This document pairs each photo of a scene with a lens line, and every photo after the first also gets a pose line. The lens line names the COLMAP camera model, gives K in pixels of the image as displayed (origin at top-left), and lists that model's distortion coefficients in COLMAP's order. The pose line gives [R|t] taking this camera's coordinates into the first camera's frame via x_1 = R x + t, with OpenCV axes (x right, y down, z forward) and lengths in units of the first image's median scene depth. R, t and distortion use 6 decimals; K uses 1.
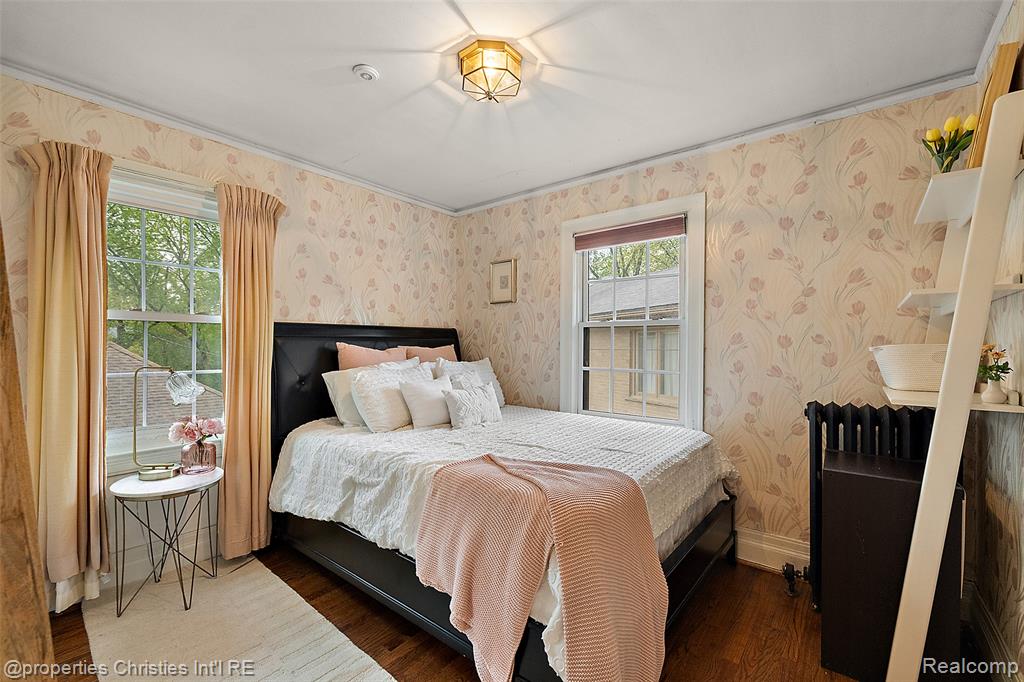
lens RADIAL K [[431.8, 0, 504.9], [0, 431.8, 349.0], [0, 0, 1]] dist [-0.001559, -0.000101]
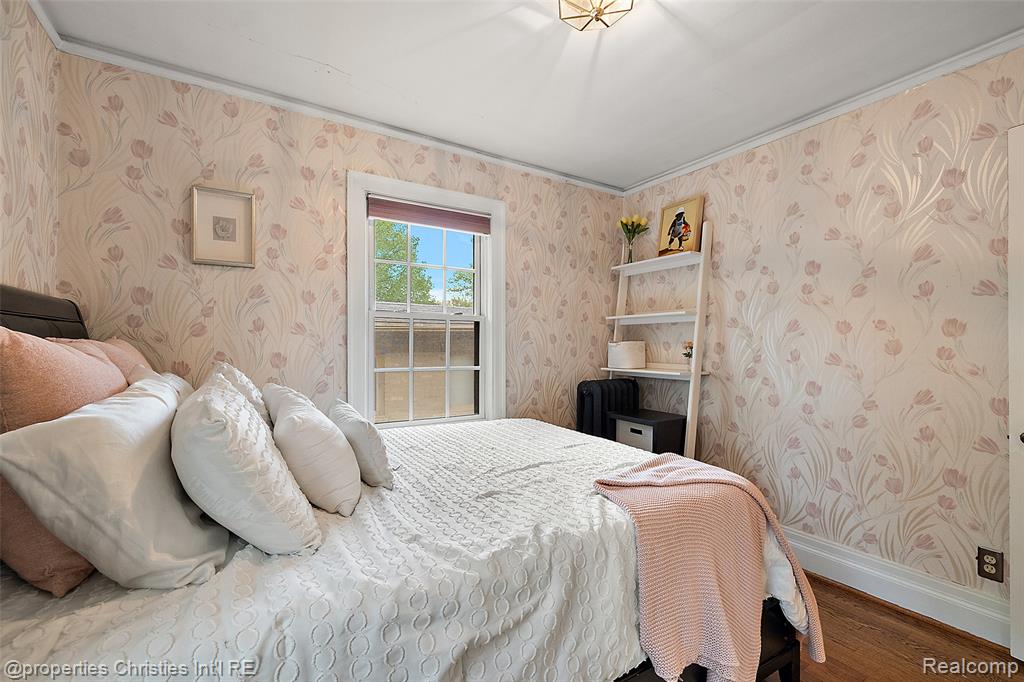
lens RADIAL K [[431.8, 0, 504.9], [0, 431.8, 349.0], [0, 0, 1]] dist [-0.001559, -0.000101]
pose [[0.331638, -0.015086, 0.943286, -0.560109], [0.000686, 0.999876, 0.015750, -0.005781], [-0.943406, -0.004577, 0.331607, 0.609973]]
